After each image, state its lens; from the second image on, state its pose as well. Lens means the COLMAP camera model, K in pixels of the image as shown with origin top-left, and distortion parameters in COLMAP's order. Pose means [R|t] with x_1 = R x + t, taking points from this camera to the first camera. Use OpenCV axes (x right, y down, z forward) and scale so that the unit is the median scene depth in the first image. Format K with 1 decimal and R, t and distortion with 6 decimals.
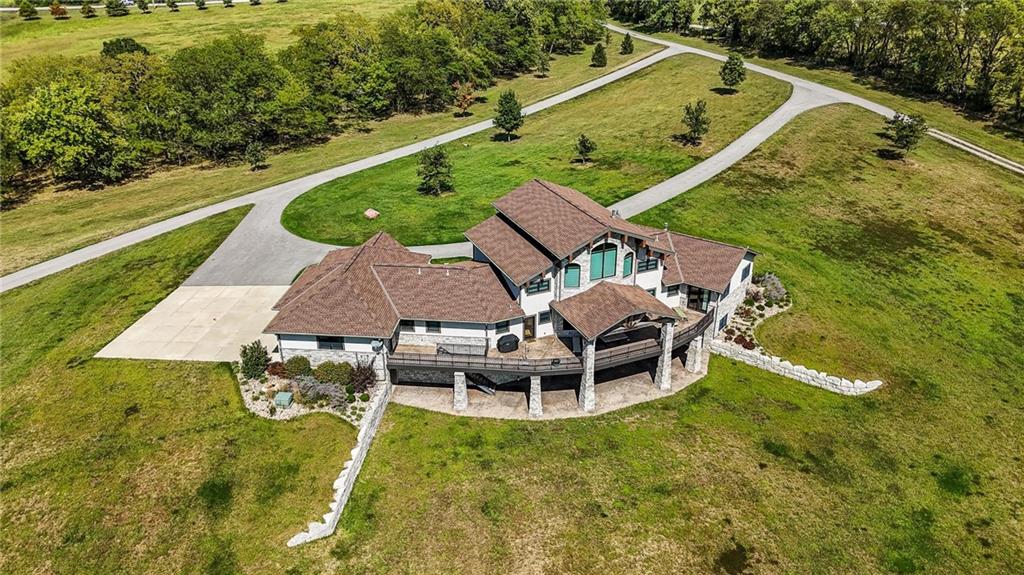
lens RADIAL K [[756.6, 0, 514.7], [0, 756.6, 282.7], [0, 0, 1]] dist [0.077145, -0.073338]
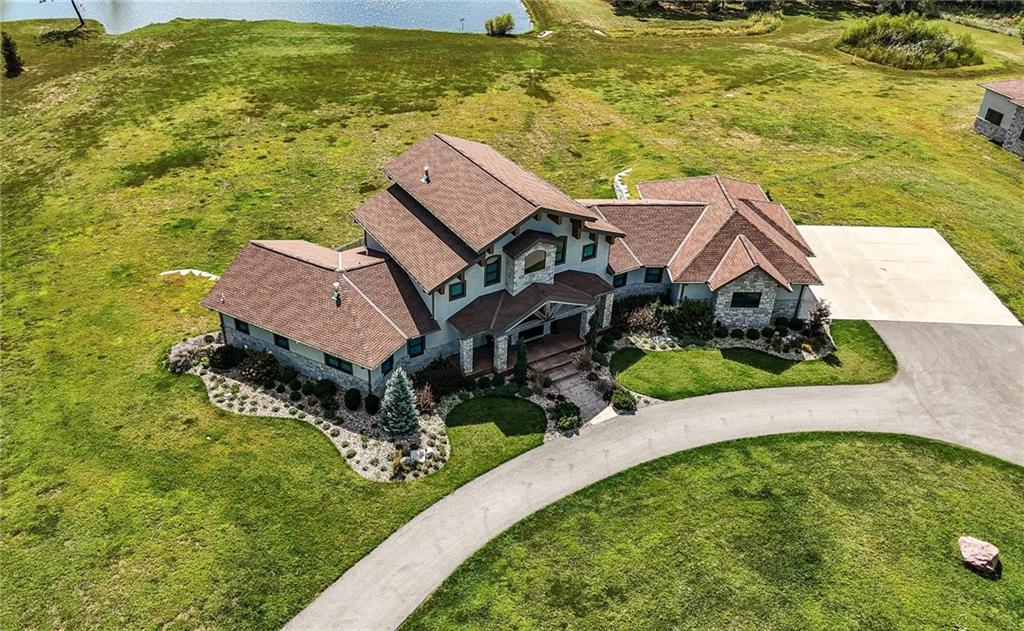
lens RADIAL K [[826.8, 0, 465.7], [0, 826.8, 312.9], [0, 0, 1]] dist [0.076064, -0.082766]
pose [[-0.995868, 0.051762, -0.074620, 0.165276], [-0.037715, 0.511725, 0.858321, -0.777857], [0.082613, 0.857589, -0.507658, 1.596524]]
